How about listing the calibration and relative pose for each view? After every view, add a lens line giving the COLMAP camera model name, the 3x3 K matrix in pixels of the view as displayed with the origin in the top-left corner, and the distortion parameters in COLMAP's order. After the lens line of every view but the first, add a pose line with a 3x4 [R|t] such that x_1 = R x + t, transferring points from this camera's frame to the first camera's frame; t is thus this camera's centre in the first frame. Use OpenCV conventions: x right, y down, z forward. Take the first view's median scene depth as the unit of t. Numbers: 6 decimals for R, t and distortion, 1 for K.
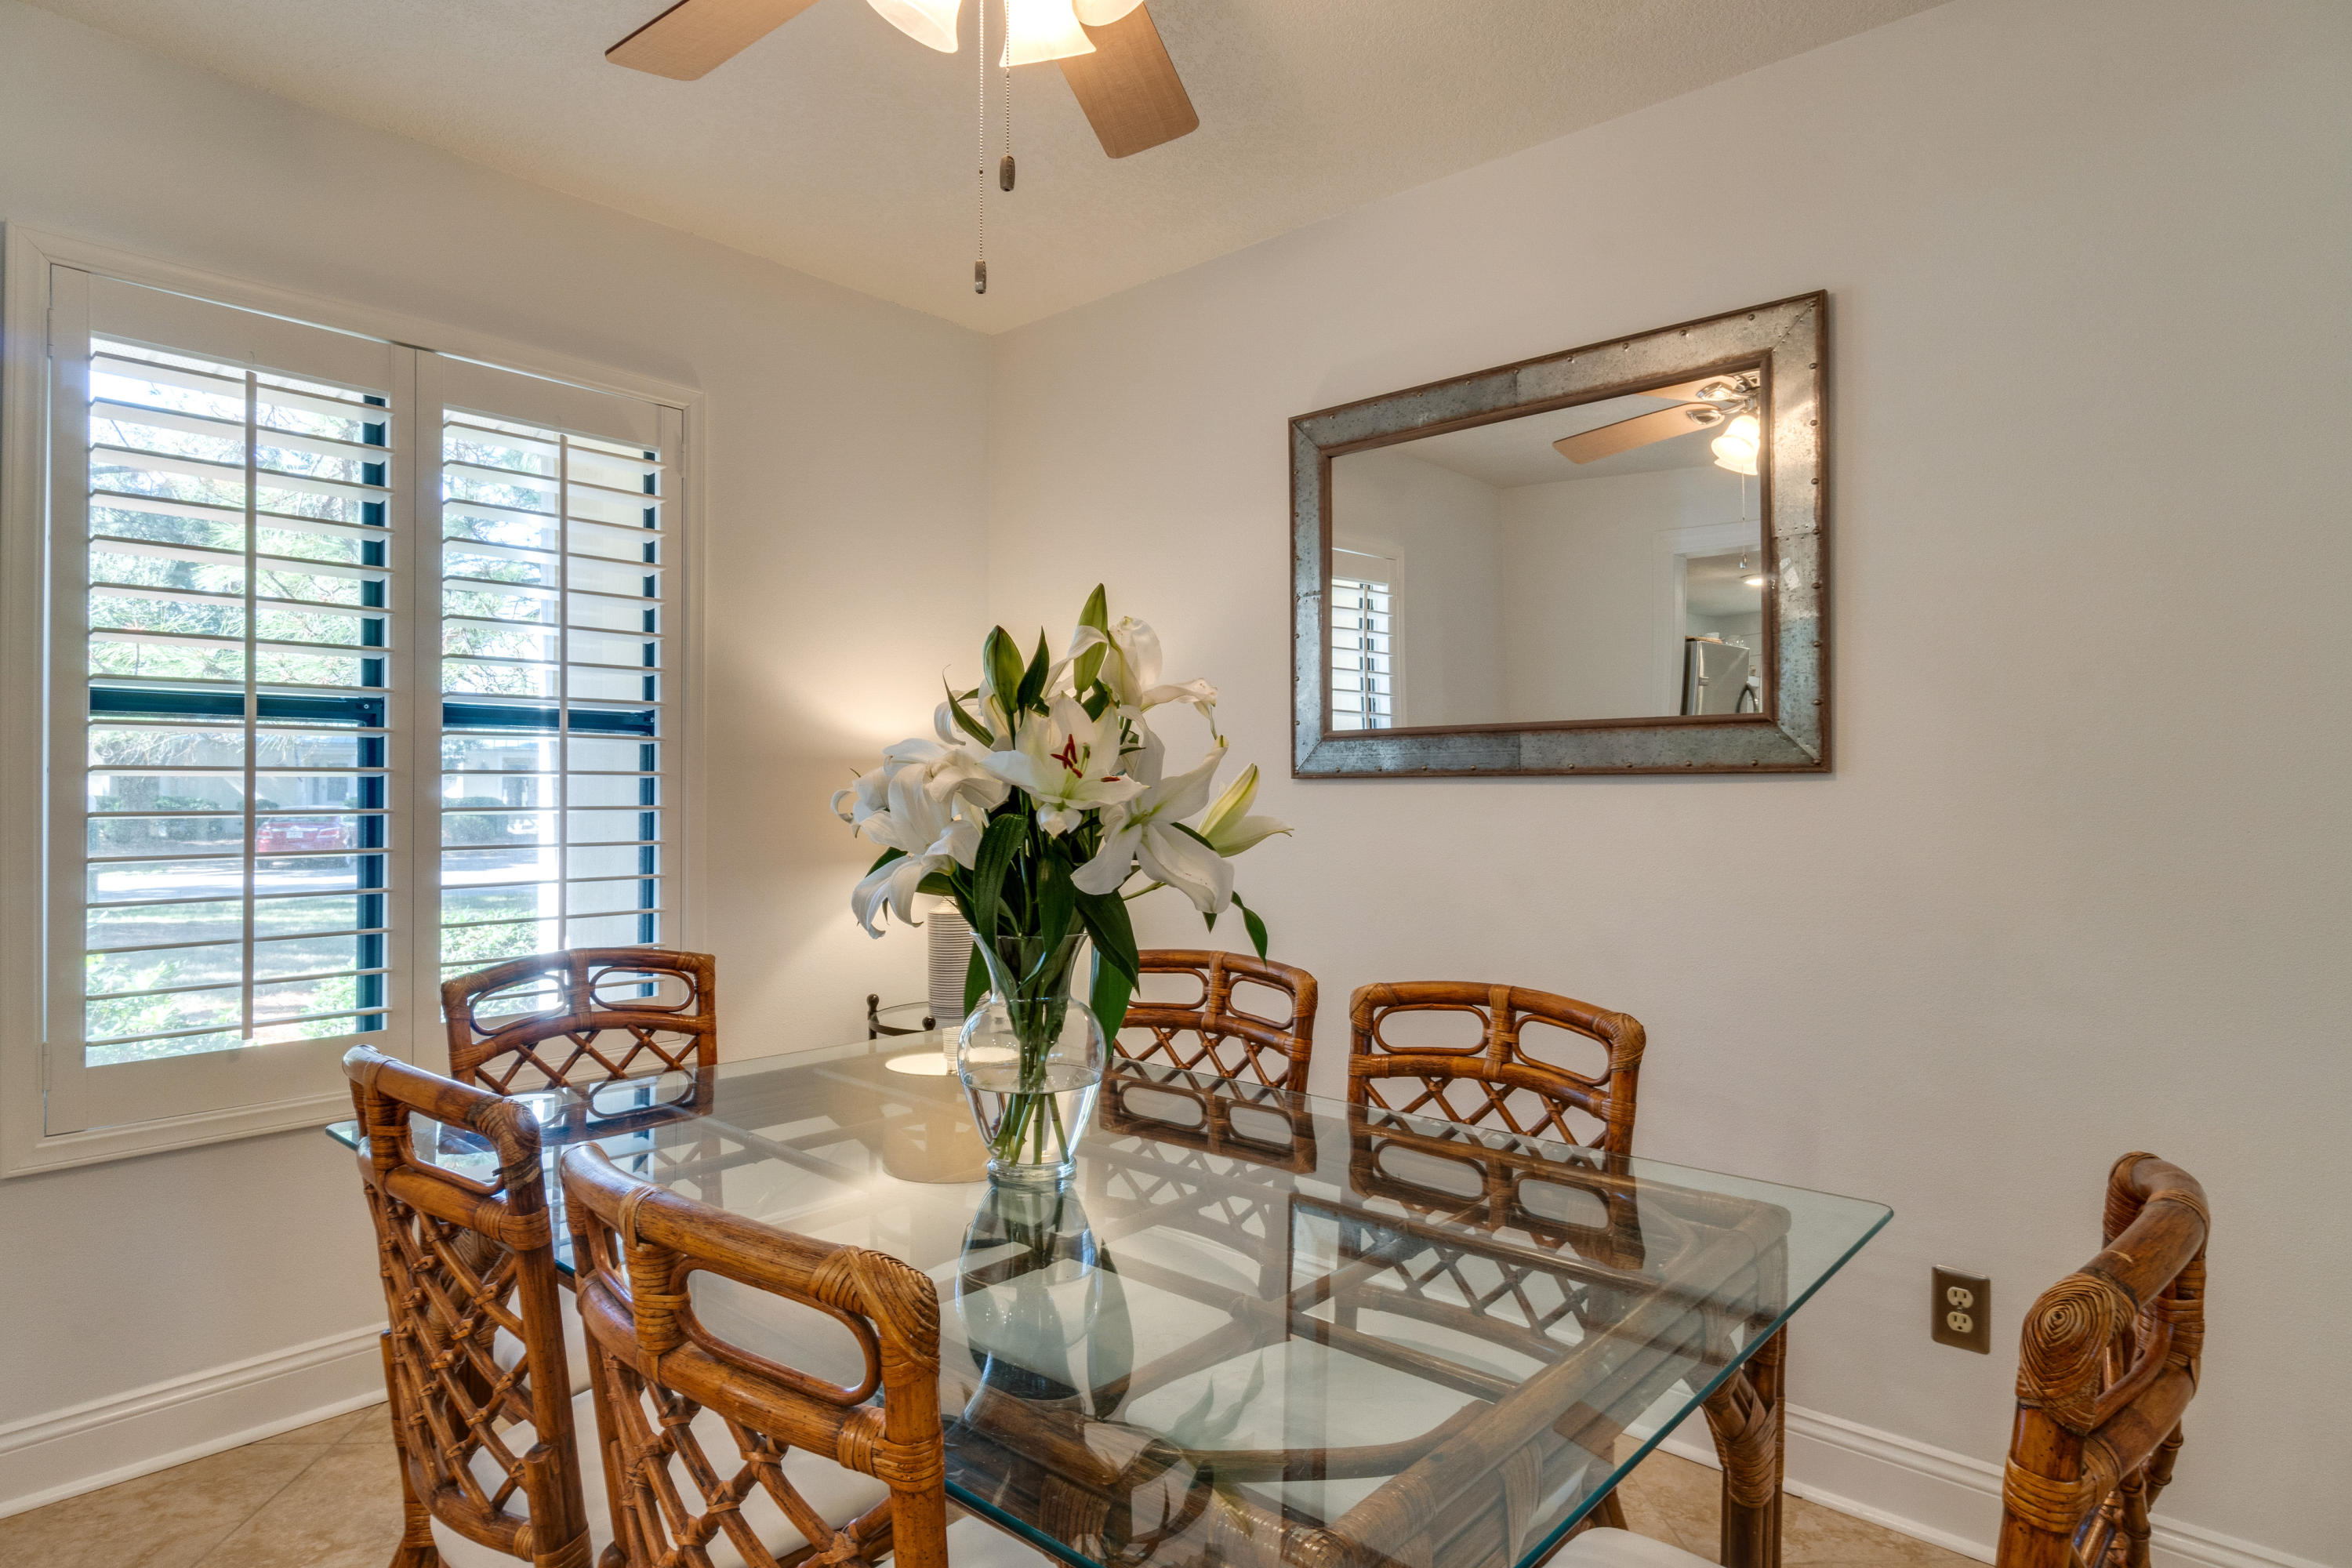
lens RADIAL K [[1270.9, 0, 1170.5], [0, 1270.9, 793.8], [0, 0, 1]] dist [0.016130, -0.014121]
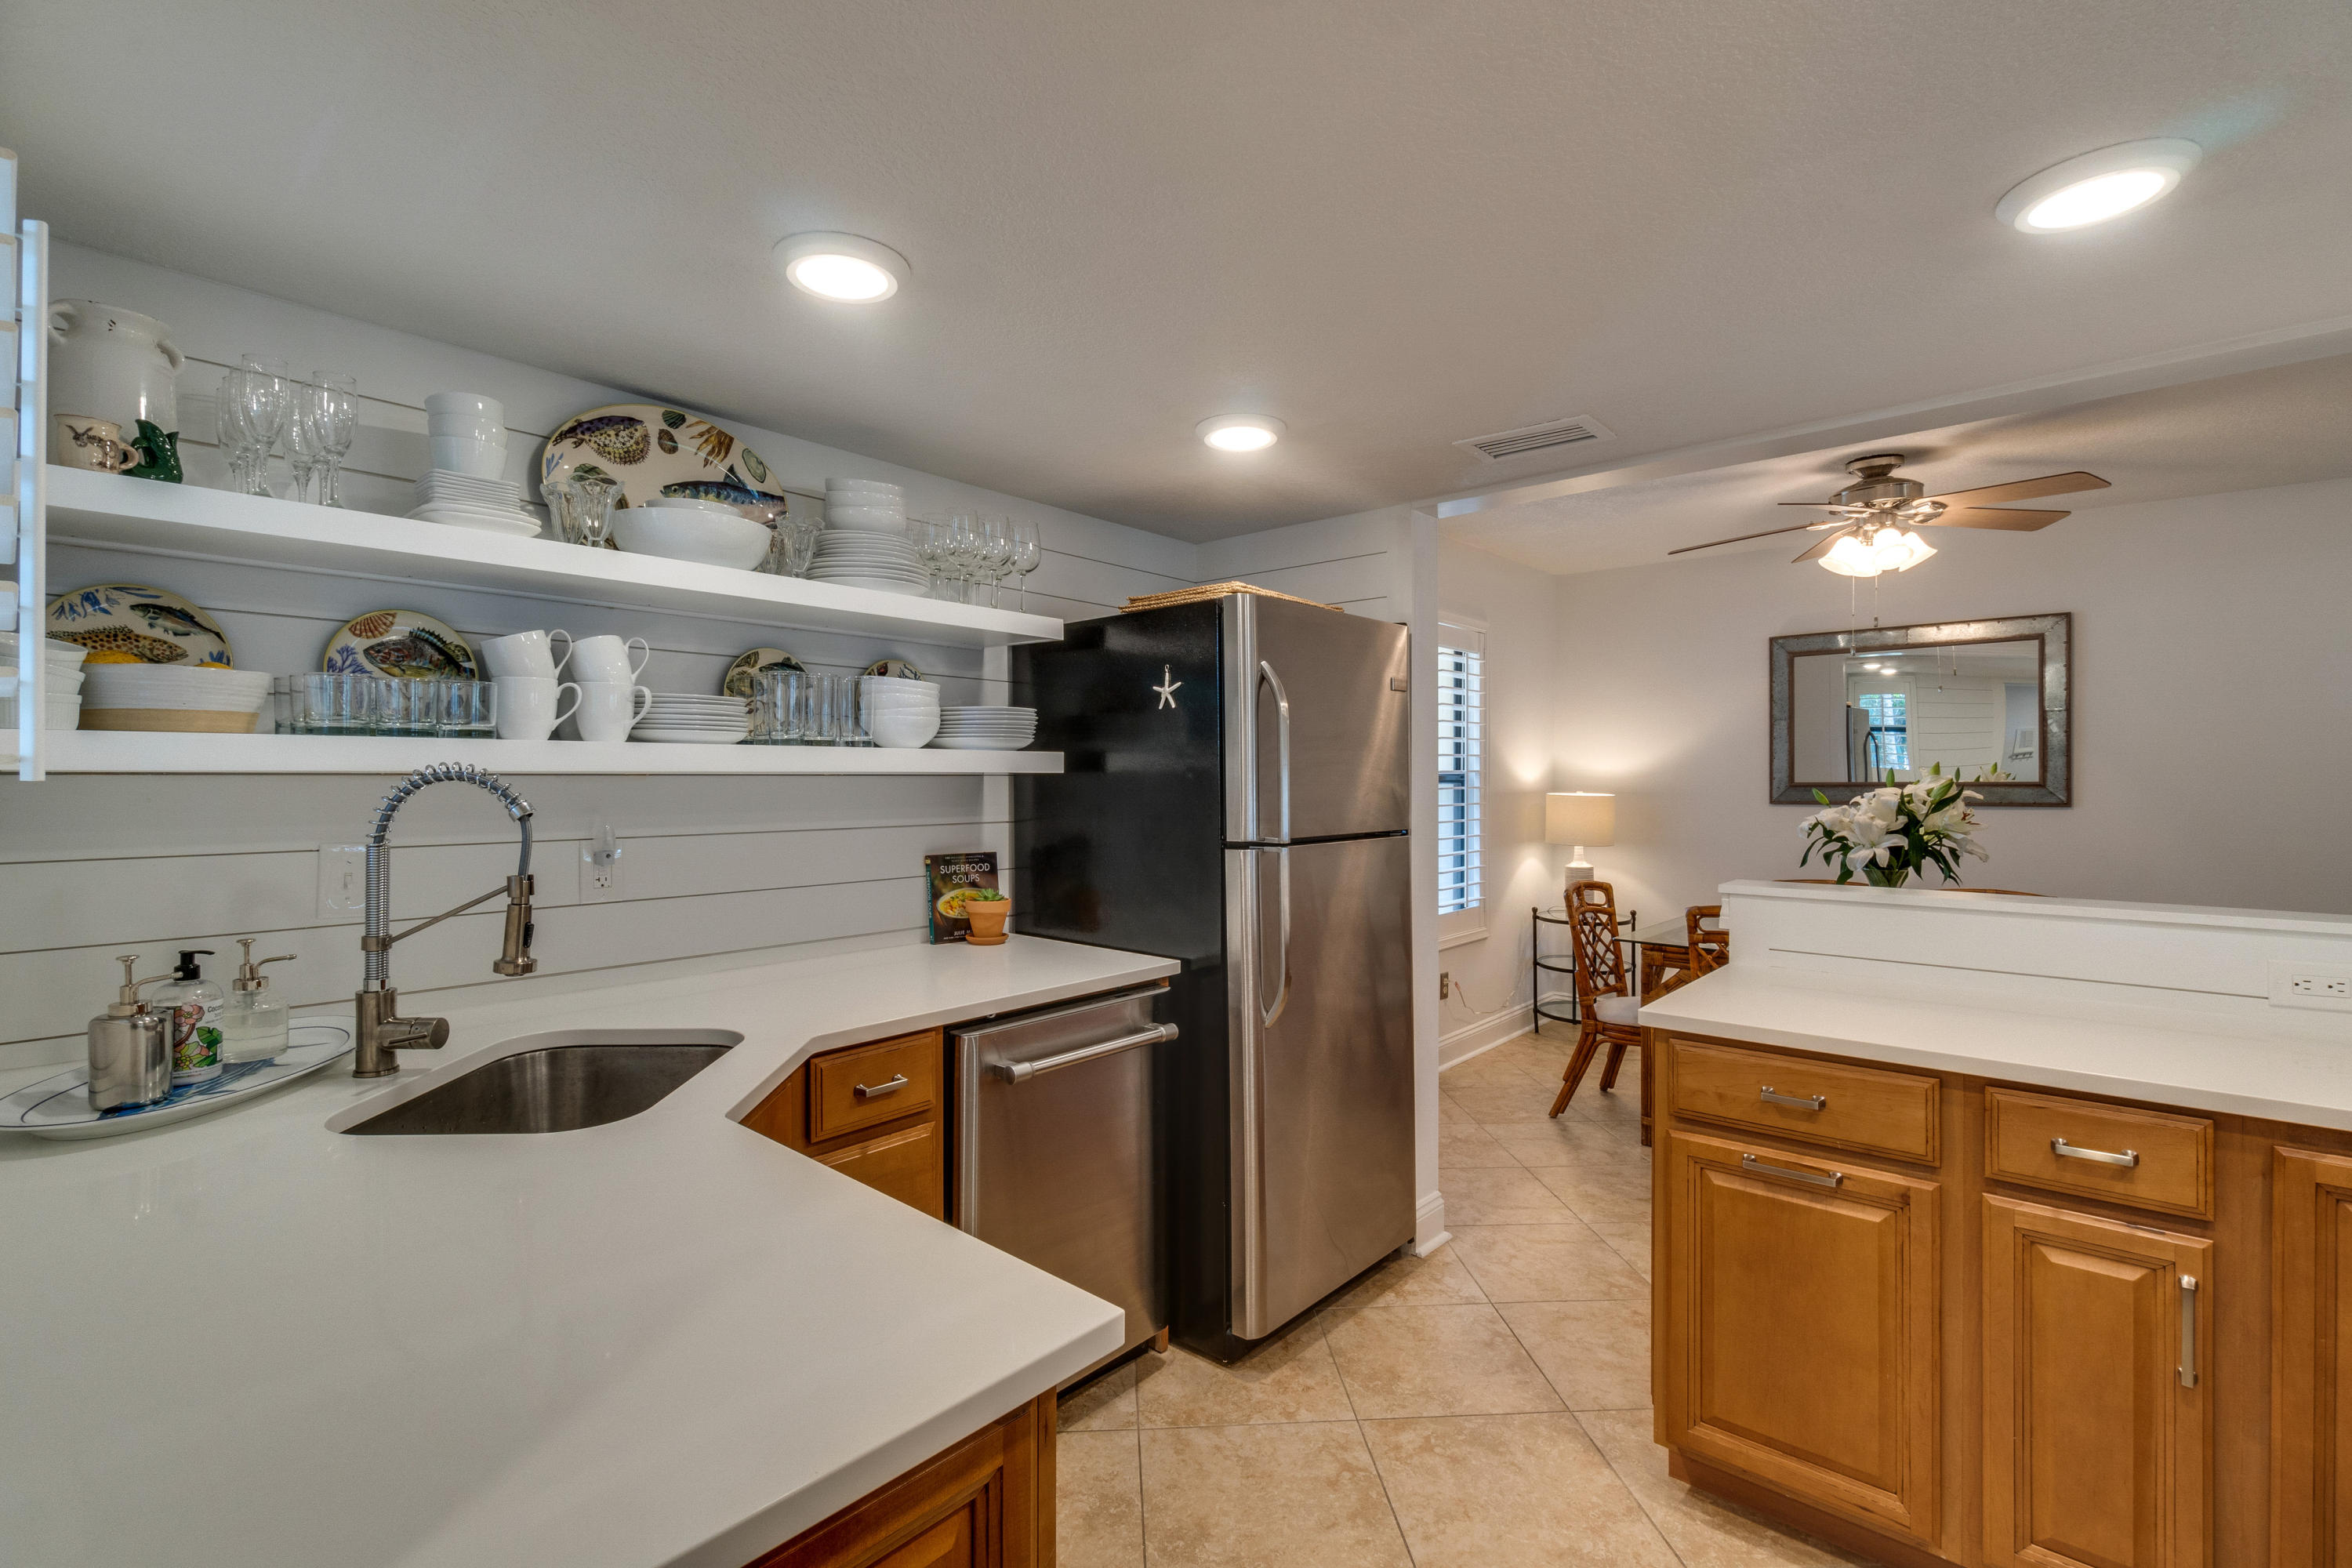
lens RADIAL K [[1043.5, 0, 1176.0], [0, 1043.5, 784.0], [0, 0, 1]] dist [0.013095, -0.000342]
pose [[0.999936, -0.005194, -0.010092, -1.020845], [0.005242, 0.999975, 0.004751, -0.067764], [0.010067, -0.004803, 0.999938, -0.901627]]
